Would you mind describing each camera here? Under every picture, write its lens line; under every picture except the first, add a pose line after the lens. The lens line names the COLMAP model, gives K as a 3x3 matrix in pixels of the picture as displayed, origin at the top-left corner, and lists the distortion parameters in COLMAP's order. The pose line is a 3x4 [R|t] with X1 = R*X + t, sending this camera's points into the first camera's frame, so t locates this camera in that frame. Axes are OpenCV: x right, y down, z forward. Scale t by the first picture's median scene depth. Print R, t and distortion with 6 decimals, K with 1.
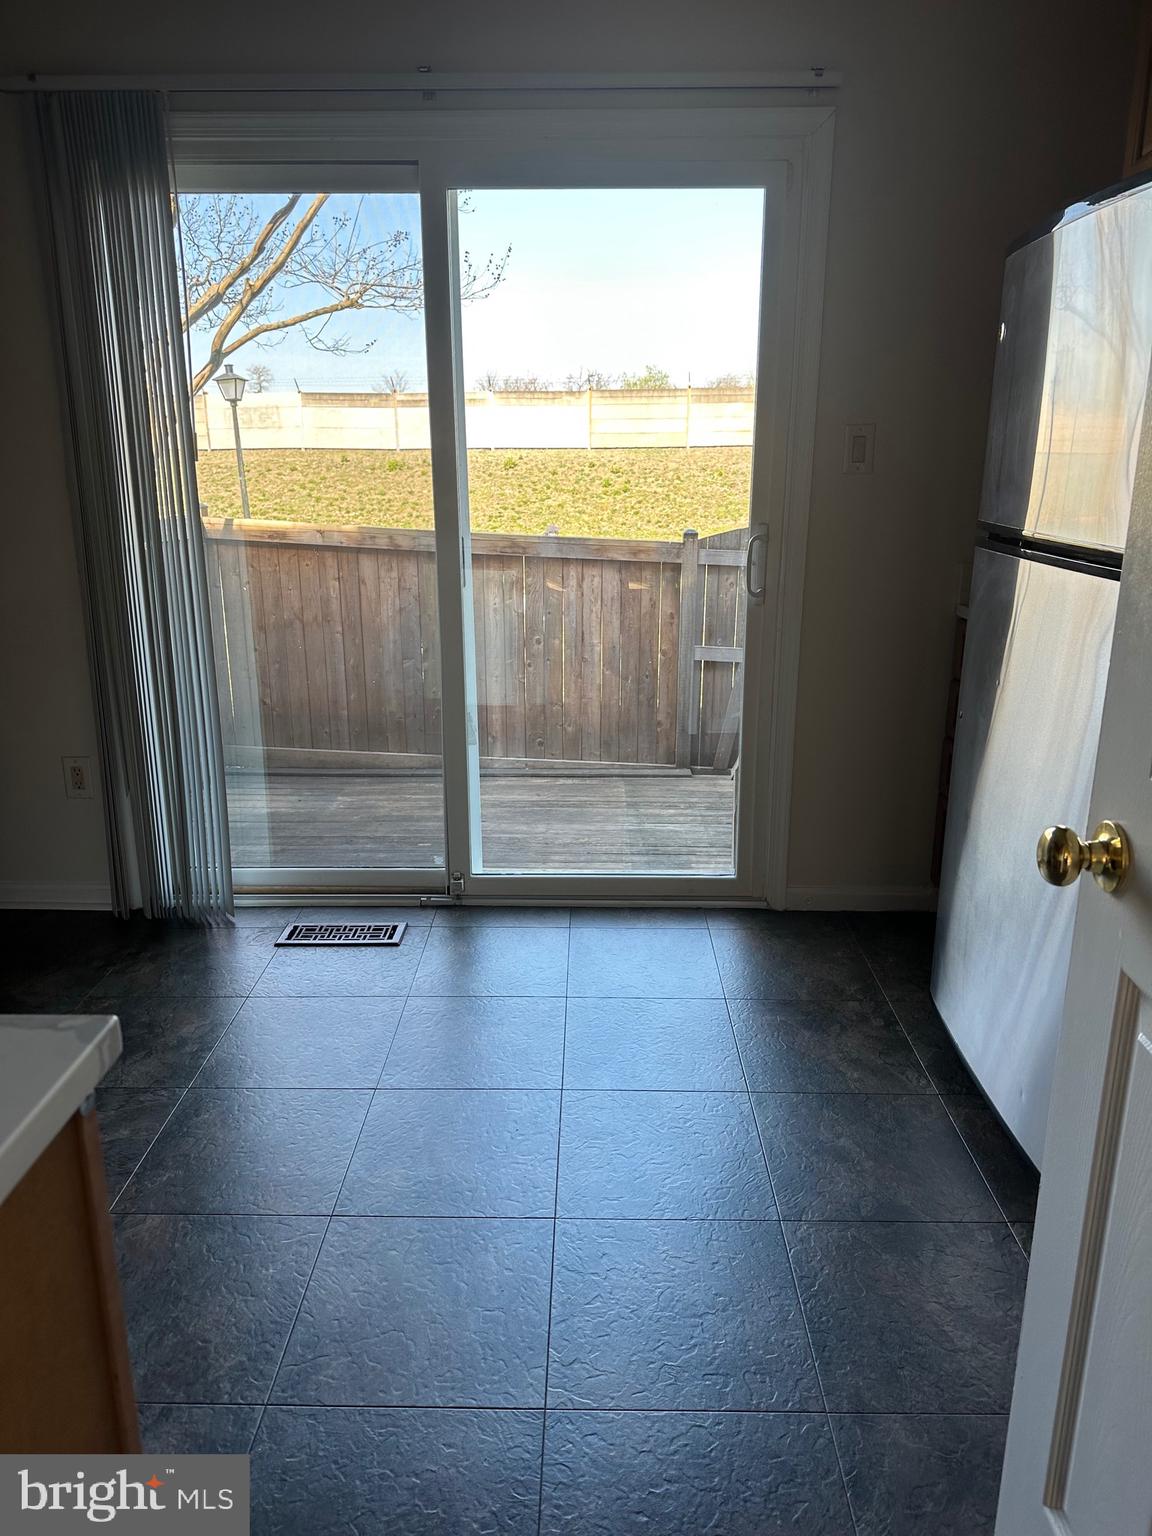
lens RADIAL K [[1067.5, 0, 576.0], [0, 1067.5, 768.0], [0, 0, 1]] dist [0.066489, -0.079433]
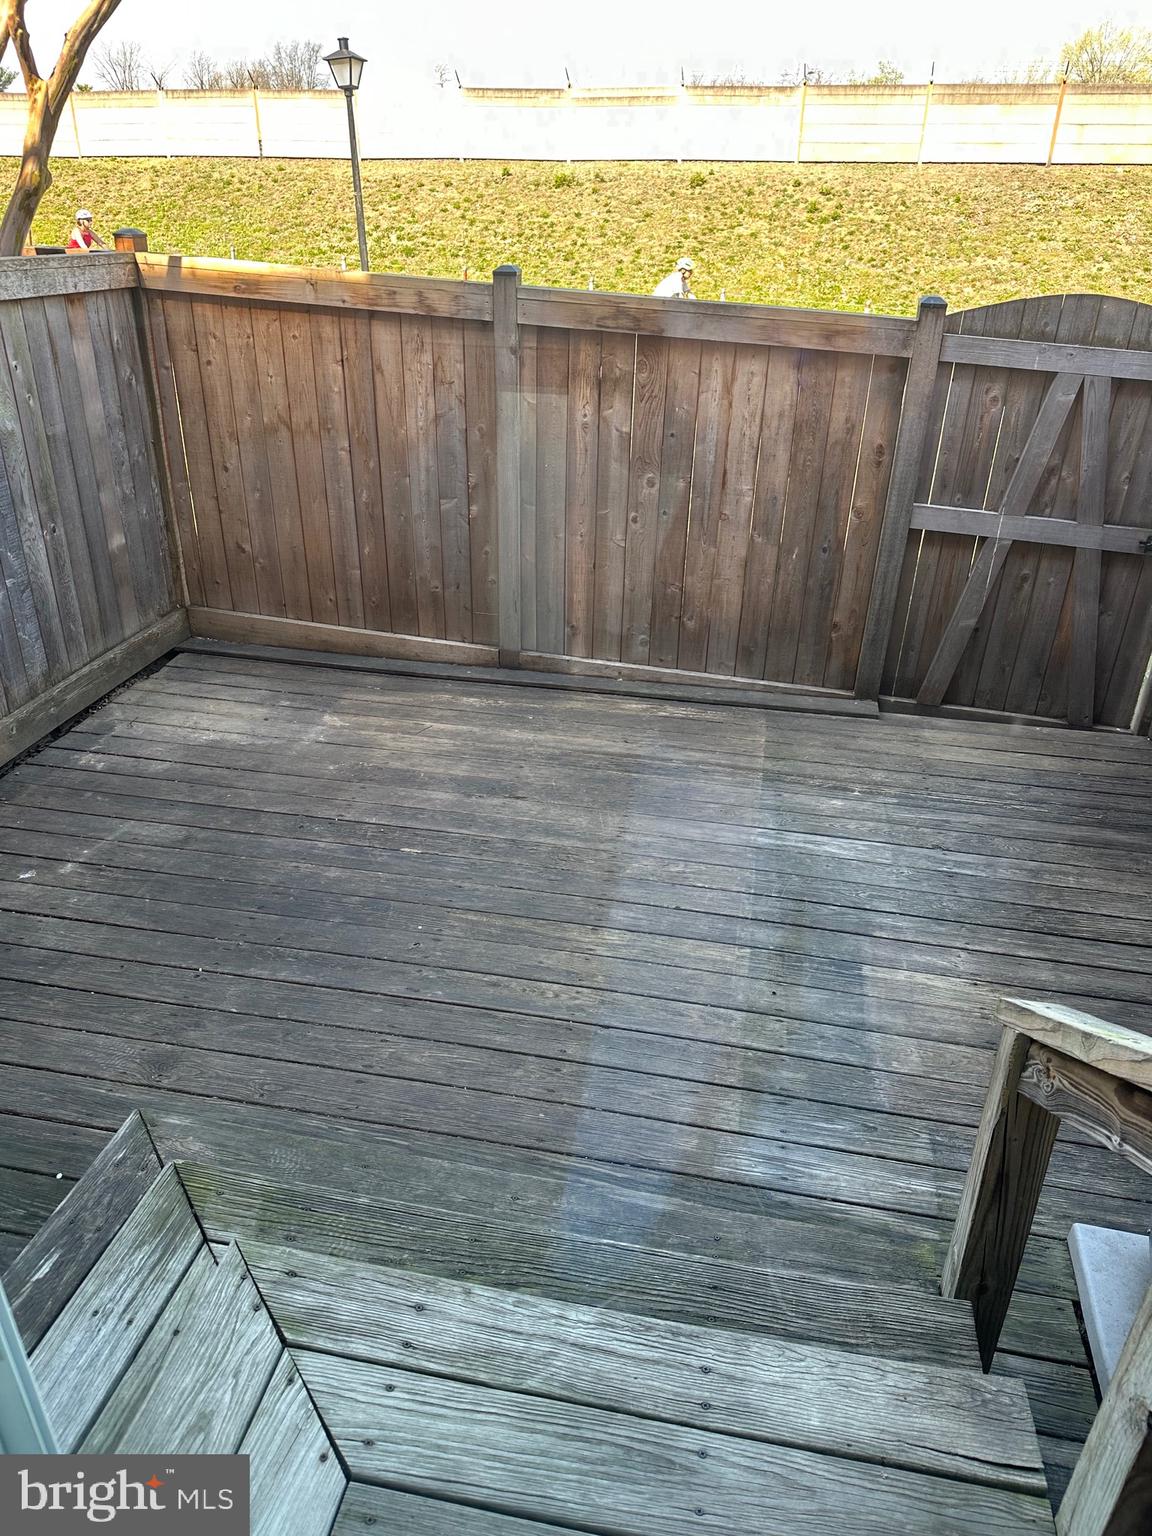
lens RADIAL K [[1069.8, 0, 558.2], [0, 1069.8, 776.5], [0, 0, 1]] dist [0.053238, -0.104545]
pose [[0.983415, 0.099354, -0.151735, 0.022772], [-0.062456, 0.970952, 0.230981, -0.092999], [0.170276, -0.217673, 0.961054, 0.358540]]
